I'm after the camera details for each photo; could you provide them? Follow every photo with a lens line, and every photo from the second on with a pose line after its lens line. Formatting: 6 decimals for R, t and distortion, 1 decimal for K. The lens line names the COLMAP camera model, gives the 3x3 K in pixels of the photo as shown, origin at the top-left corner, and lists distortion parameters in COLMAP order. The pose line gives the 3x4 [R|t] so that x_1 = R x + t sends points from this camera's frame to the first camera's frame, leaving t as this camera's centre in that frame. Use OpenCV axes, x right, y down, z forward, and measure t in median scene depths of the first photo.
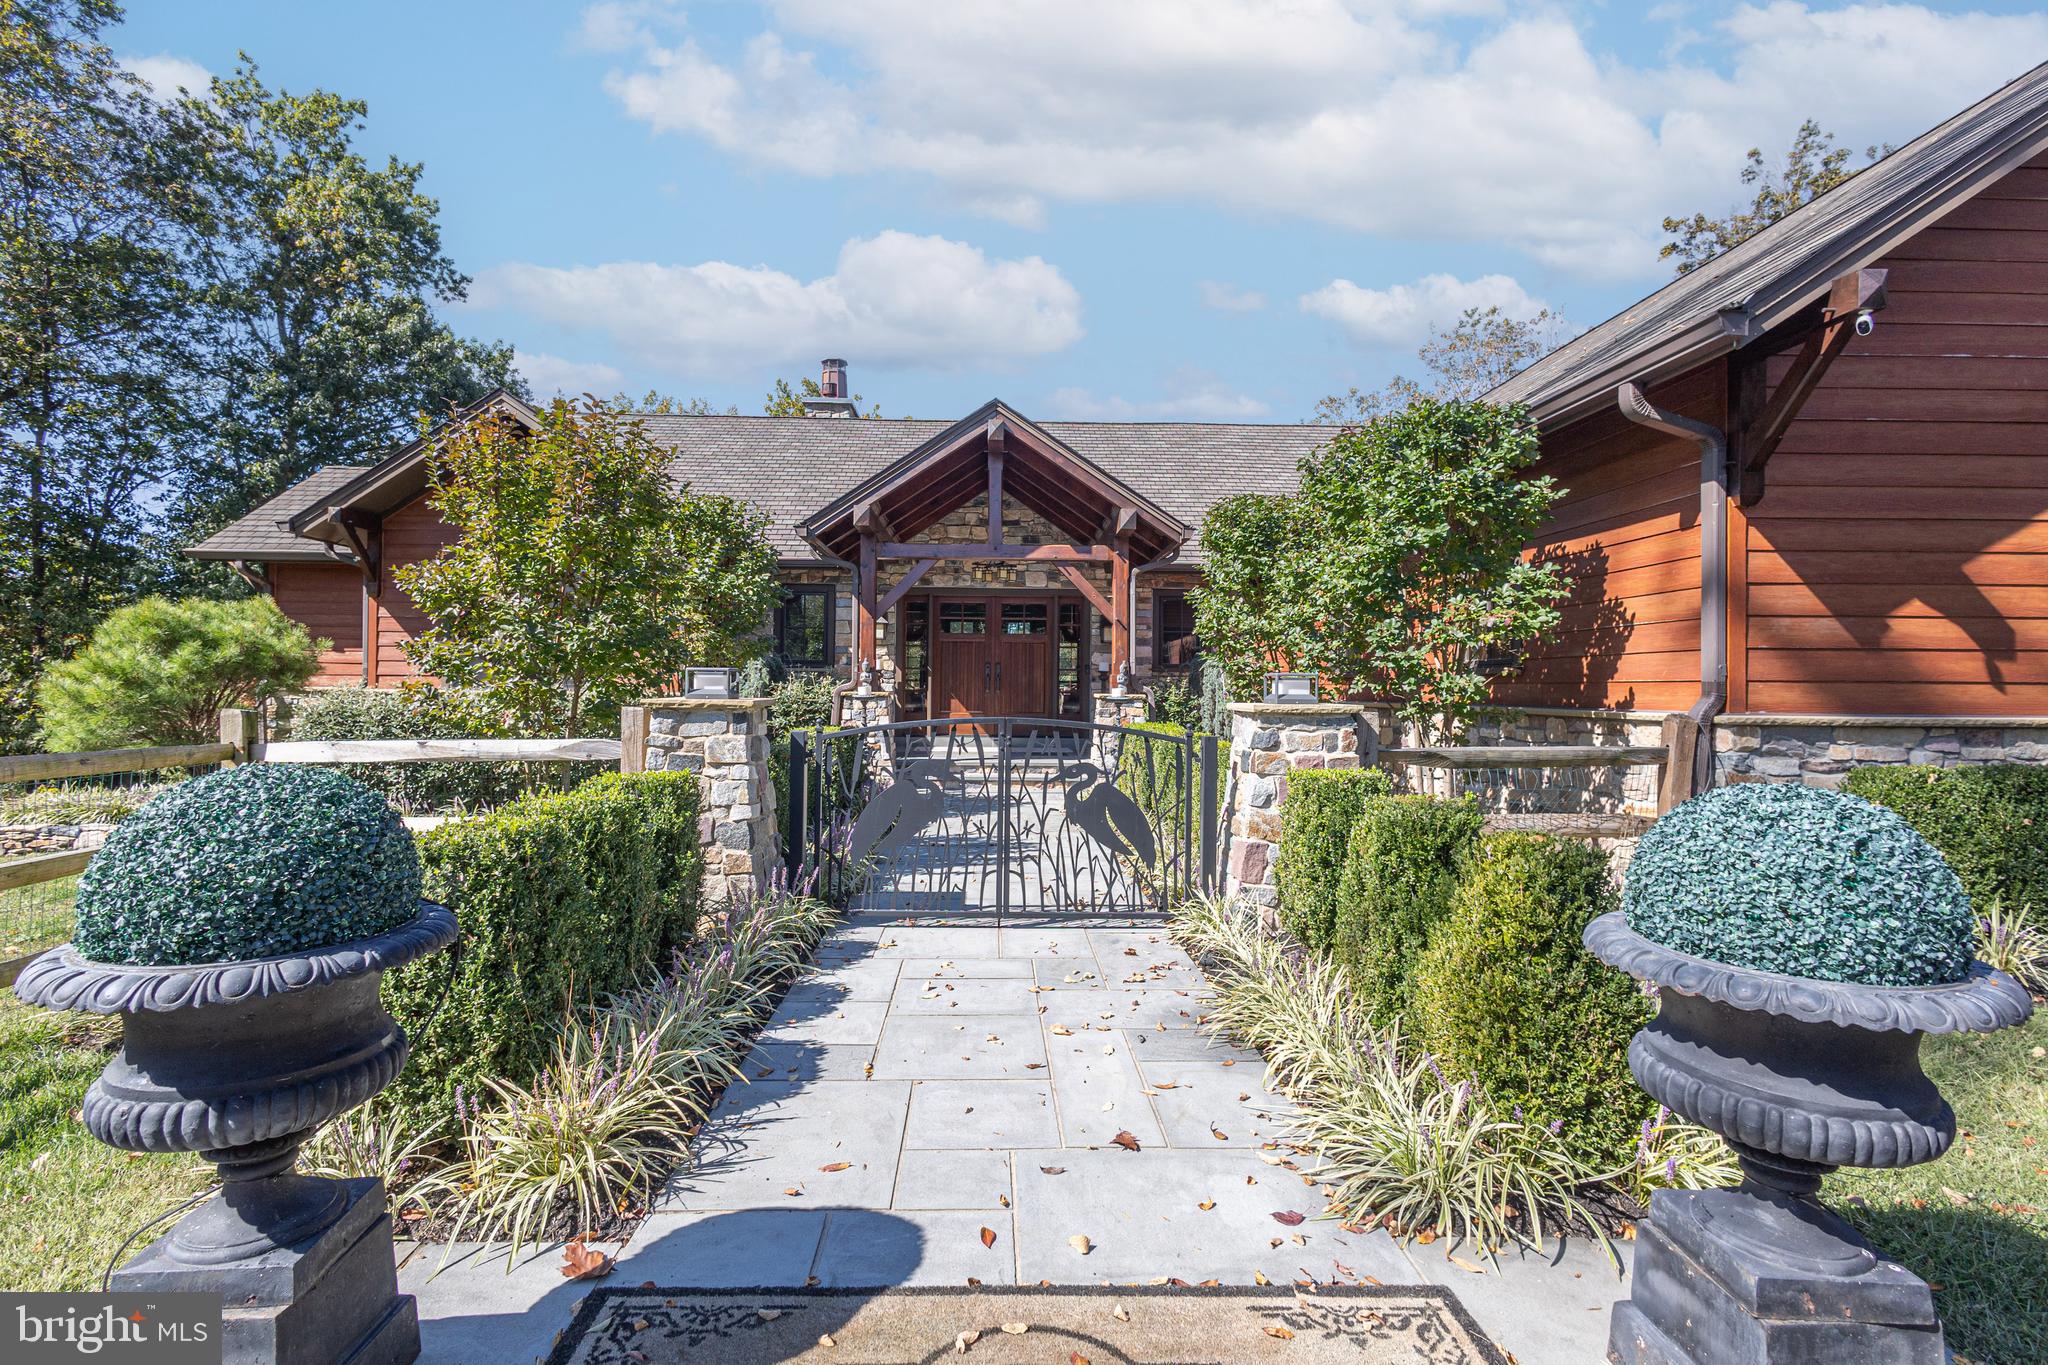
lens RADIAL K [[918.1, 0, 1020.1], [0, 918.1, 681.2], [0, 0, 1]] dist [0.003858, 0.000460]
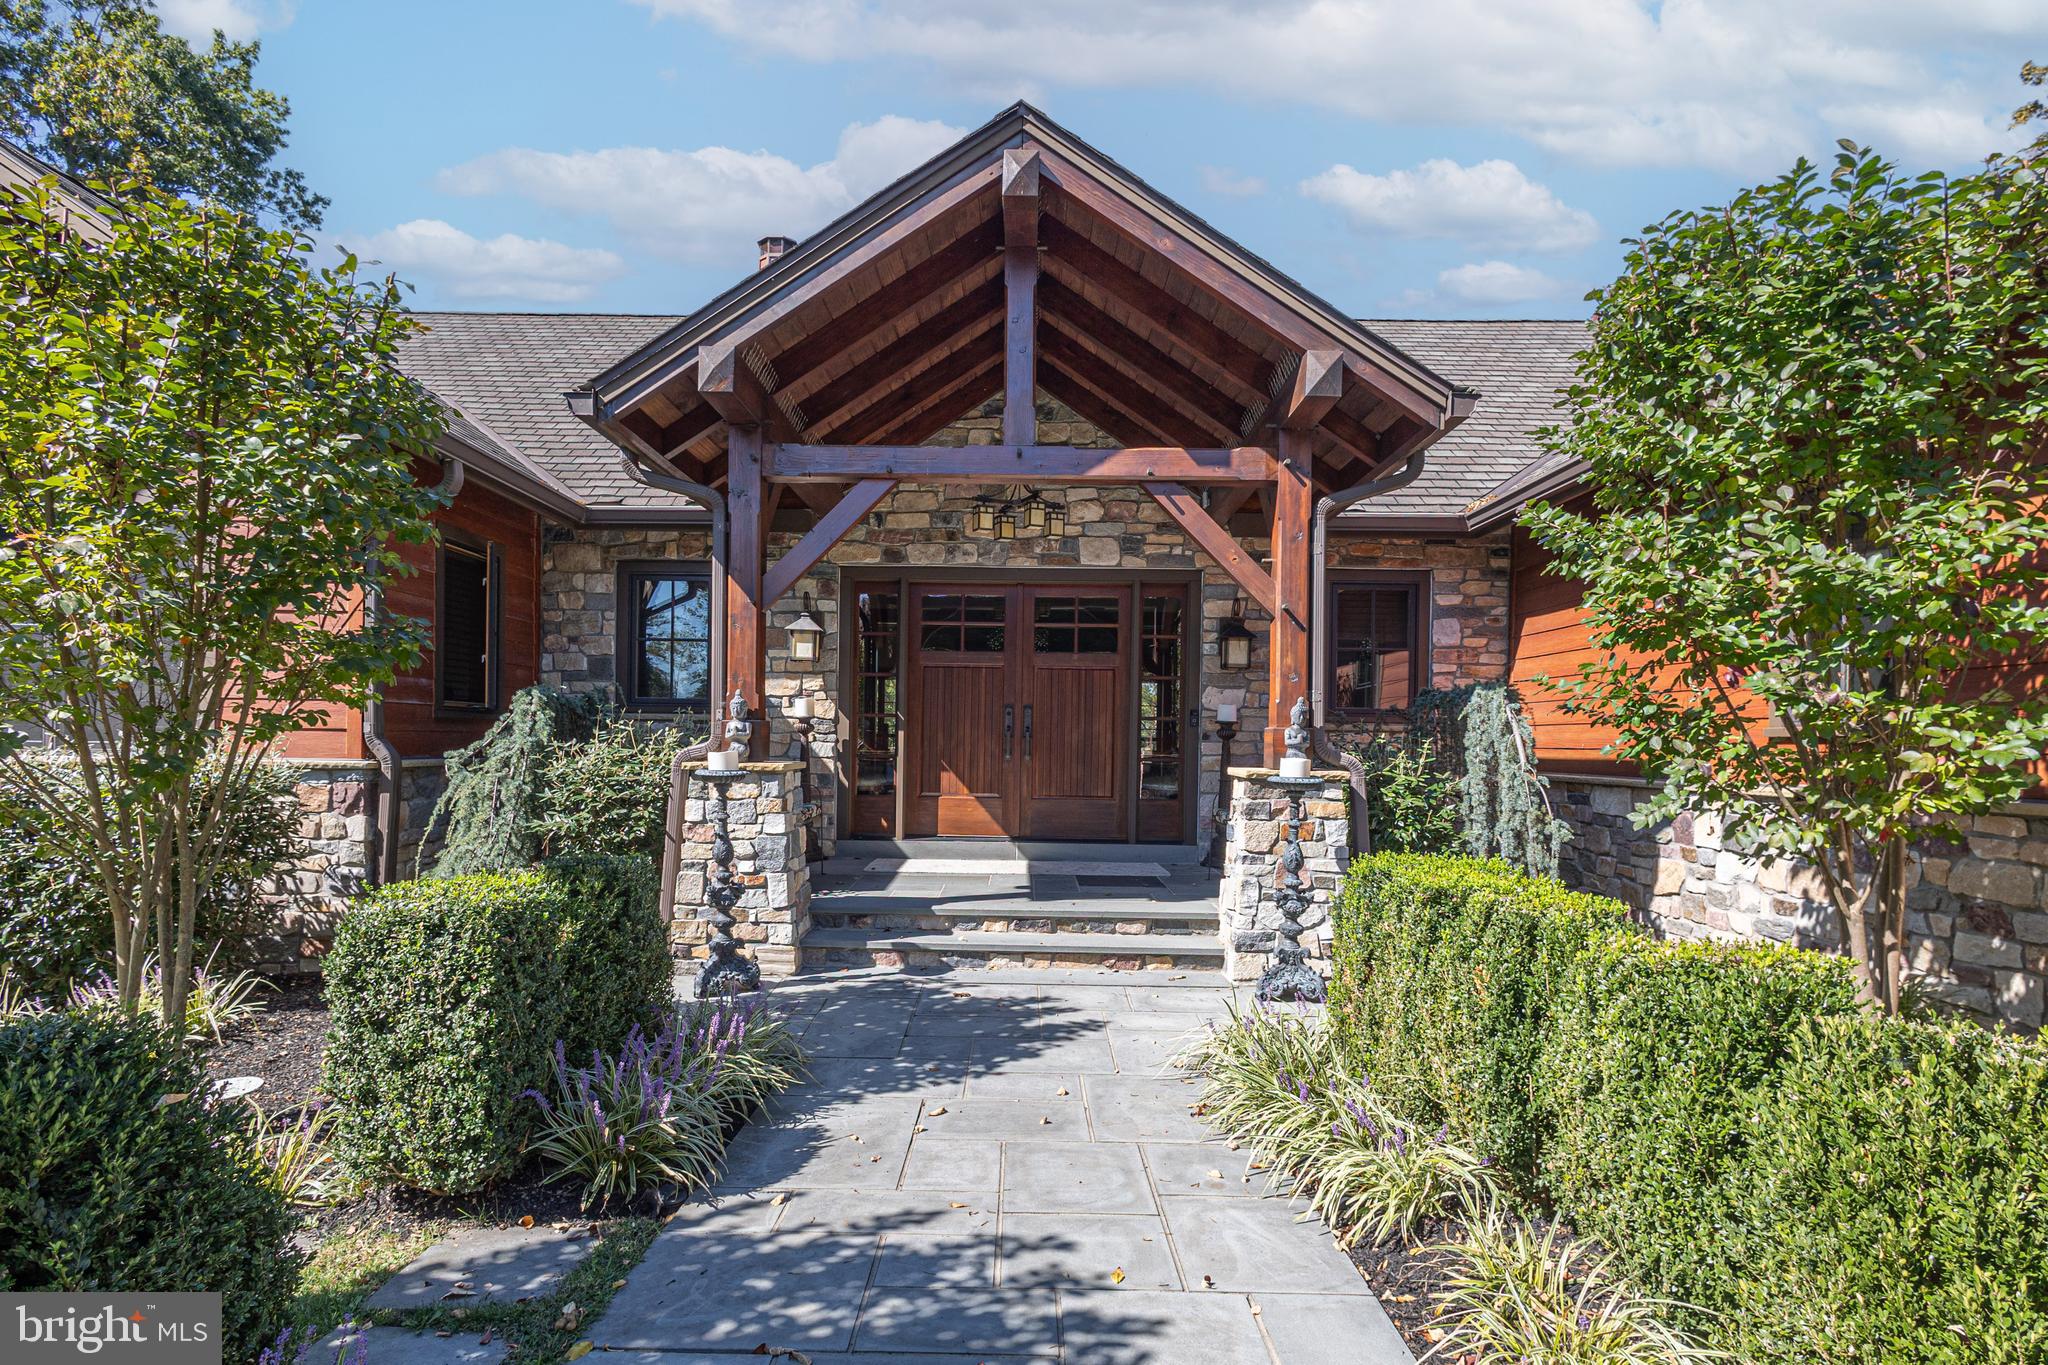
lens RADIAL K [[918.1, 0, 910.0], [0, 918.1, 732.1], [0, 0, 1]] dist [0.003858, 0.000460]
pose [[0.986884, 0.004130, -0.161377, -0.005541], [-0.004726, 0.999983, -0.003307, -0.002266], [0.161360, 0.004026, 0.986887, 0.492092]]
